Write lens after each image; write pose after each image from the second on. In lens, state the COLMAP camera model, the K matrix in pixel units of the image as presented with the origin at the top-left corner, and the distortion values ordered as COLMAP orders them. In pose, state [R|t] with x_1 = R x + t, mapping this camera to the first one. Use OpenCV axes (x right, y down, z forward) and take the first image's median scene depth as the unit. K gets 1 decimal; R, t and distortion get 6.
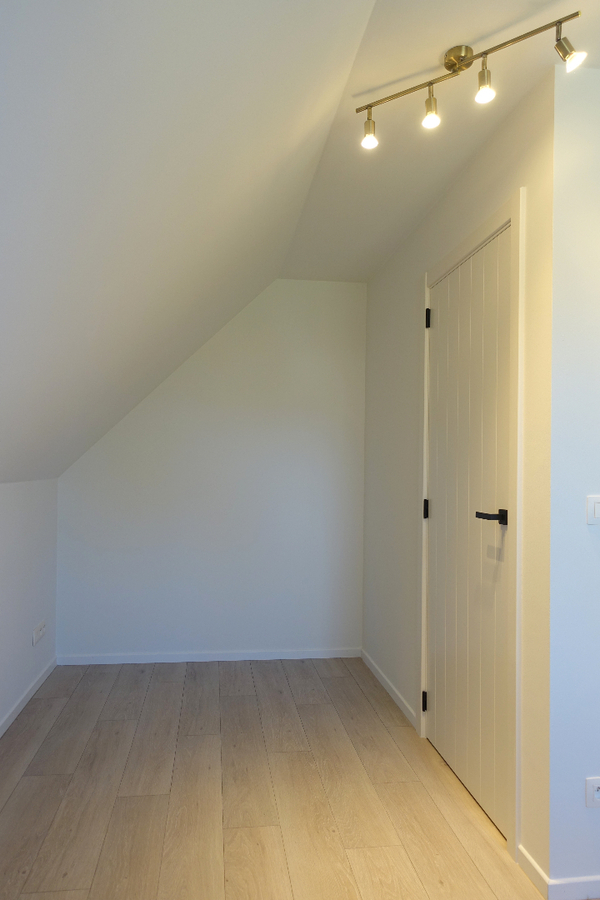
lens RADIAL K [[632.0, 0, 300.0], [0, 632.0, 450.0], [0, 0, 1]] dist [0.029954, -0.002942]
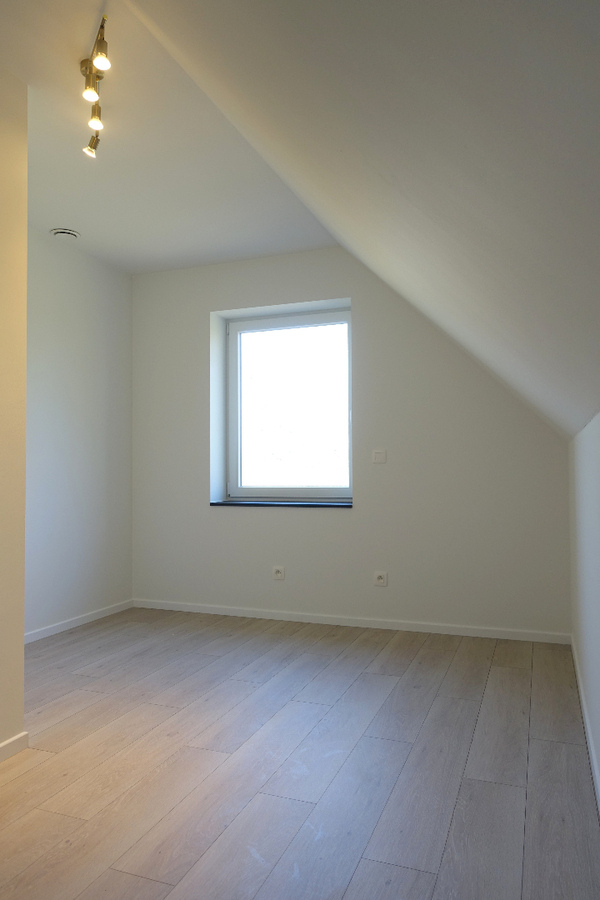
lens RADIAL K [[632.0, 0, 300.0], [0, 632.0, 450.0], [0, 0, 1]] dist [0.029954, -0.002942]
pose [[-0.874259, 0.011970, 0.485312, -0.631210], [-0.011896, 0.998868, -0.046067, 0.156782], [-0.485314, -0.046048, -0.873126, 1.687984]]
